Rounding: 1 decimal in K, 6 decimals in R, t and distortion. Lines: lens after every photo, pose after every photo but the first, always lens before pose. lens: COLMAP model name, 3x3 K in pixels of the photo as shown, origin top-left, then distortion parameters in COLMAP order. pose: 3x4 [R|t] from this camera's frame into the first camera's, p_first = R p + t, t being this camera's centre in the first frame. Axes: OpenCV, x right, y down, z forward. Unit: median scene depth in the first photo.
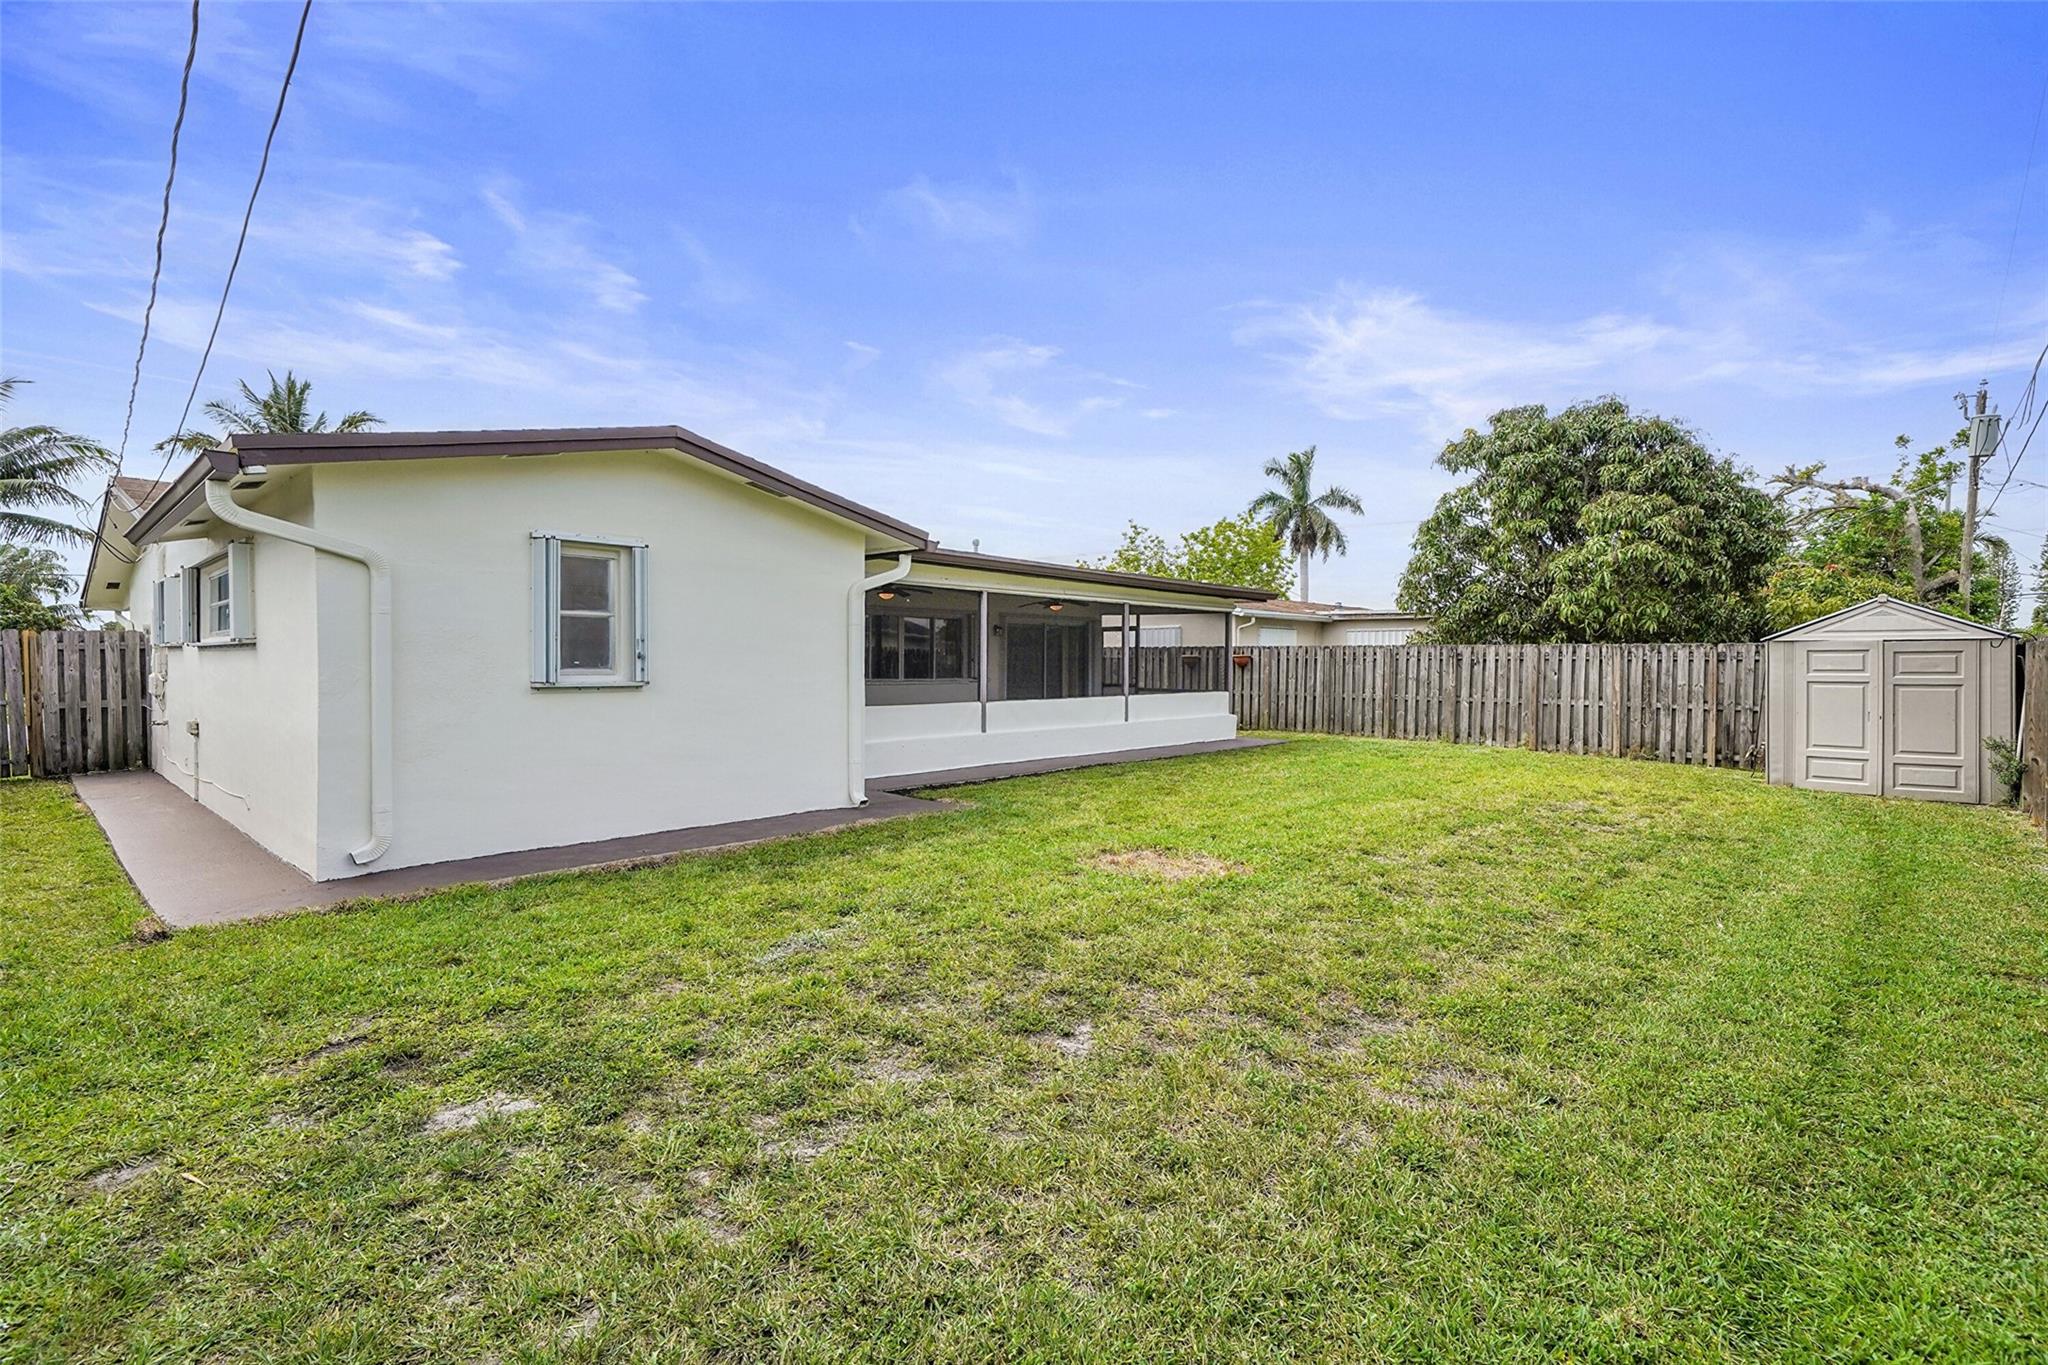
lens RADIAL K [[885.7, 0, 1041.1], [0, 885.7, 675.7], [0, 0, 1]] dist [-0.000541, 0.000359]
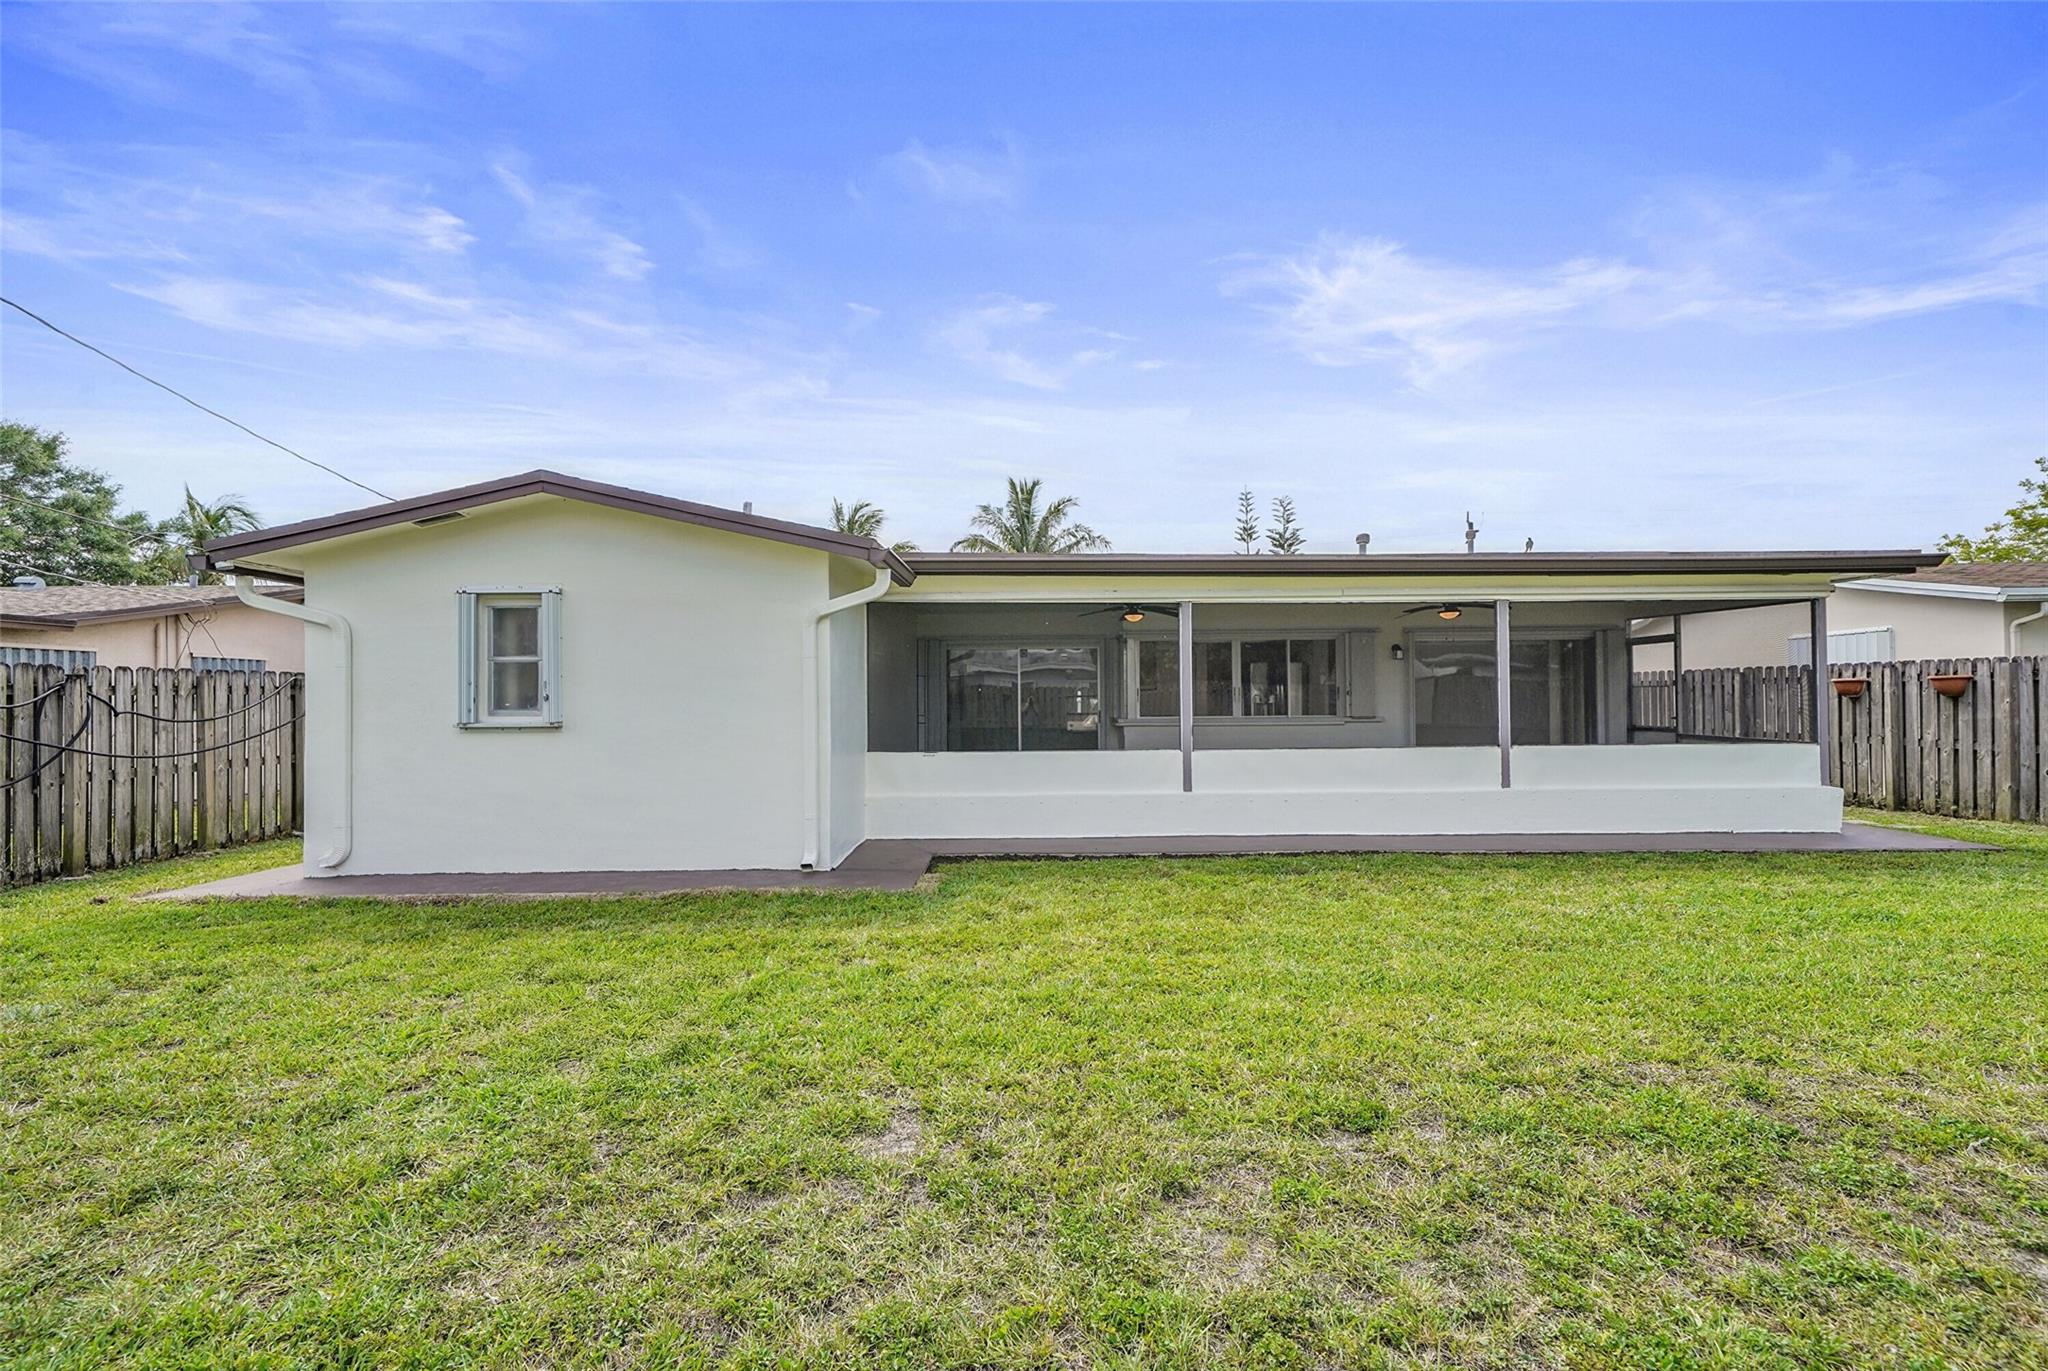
lens RADIAL K [[885.7, 0, 1025.4], [0, 885.7, 691.8], [0, 0, 1]] dist [-0.000541, 0.000359]
pose [[0.693123, -0.016786, -0.720623, 0.288933], [0.000342, 0.999736, -0.022959, -0.002136], [0.720819, 0.015667, 0.692946, 0.293106]]
